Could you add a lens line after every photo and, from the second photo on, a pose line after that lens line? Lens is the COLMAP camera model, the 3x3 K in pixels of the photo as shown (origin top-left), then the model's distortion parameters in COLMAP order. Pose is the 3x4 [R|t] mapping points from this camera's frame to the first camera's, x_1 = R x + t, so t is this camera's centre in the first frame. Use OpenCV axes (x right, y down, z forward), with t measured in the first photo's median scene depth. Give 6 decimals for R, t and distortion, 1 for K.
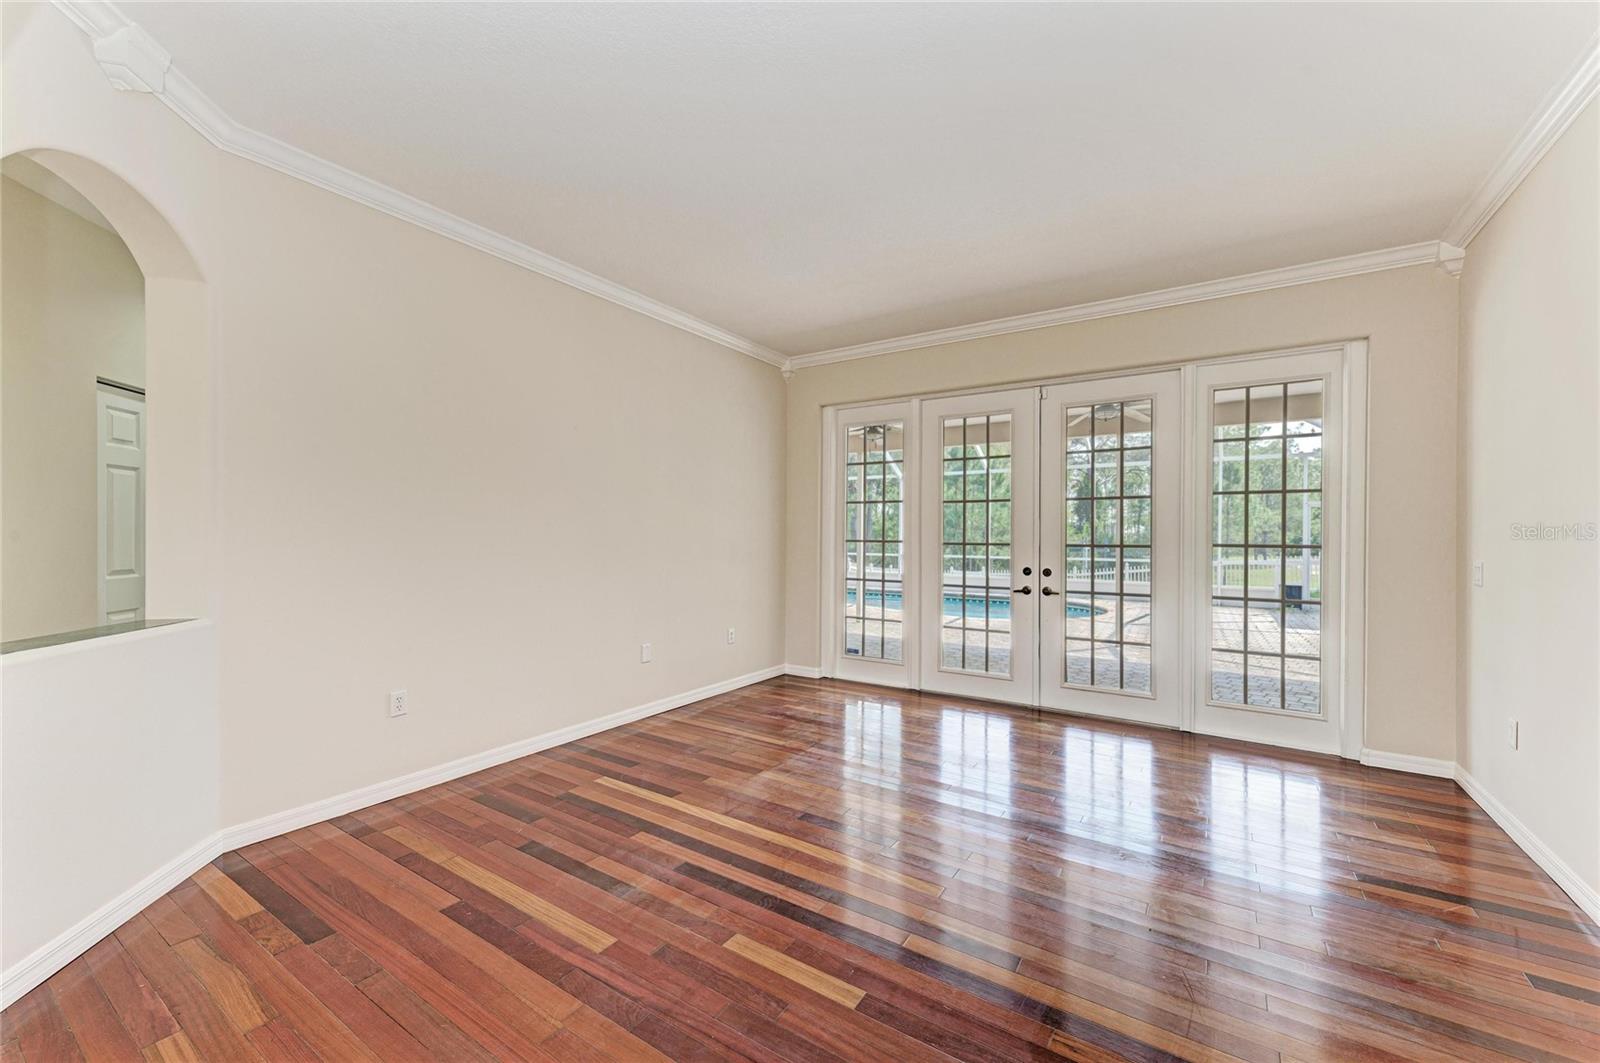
lens RADIAL K [[626.3, 0, 803.1], [0, 626.3, 528.9], [0, 0, 1]] dist [0.001744, 0.000284]
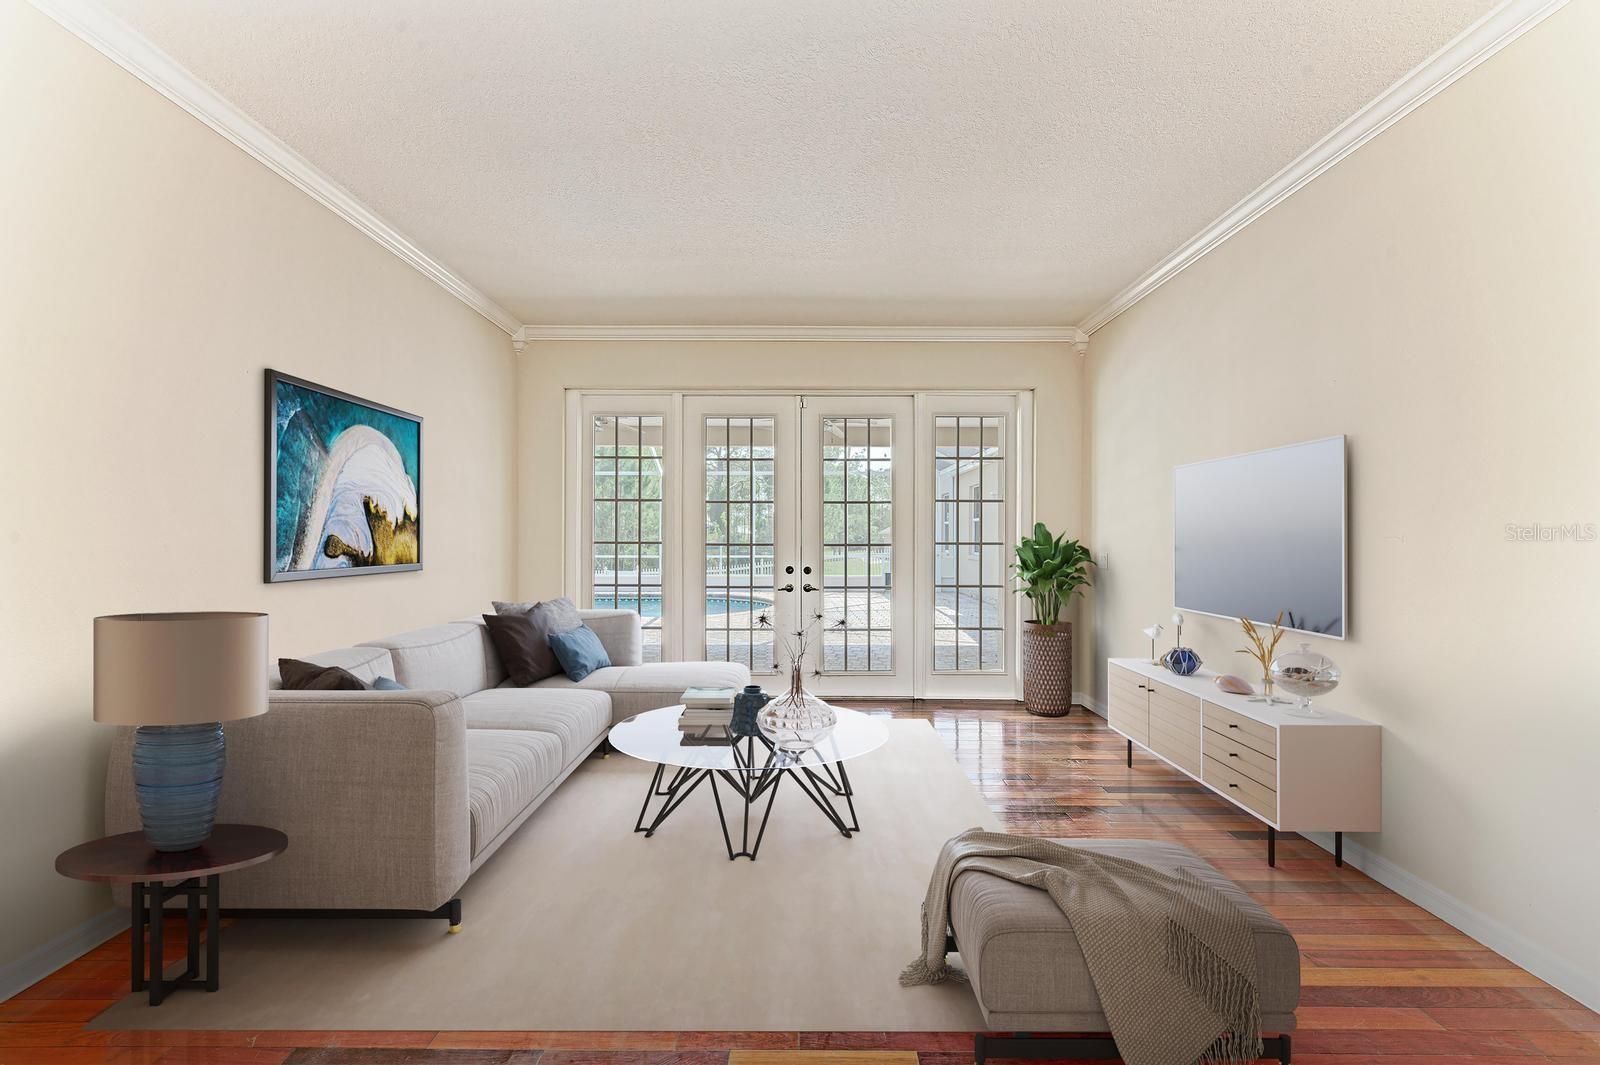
lens RADIAL K [[611.7, 0, 797.6], [0, 611.7, 537.2], [0, 0, 1]] dist [0.000141, 0.000055]
pose [[0.841080, -0.002998, 0.540902, -0.191376], [-0.004190, 0.999919, 0.012058, 0.000002], [-0.540894, -0.012408, 0.840999, 0.126121]]
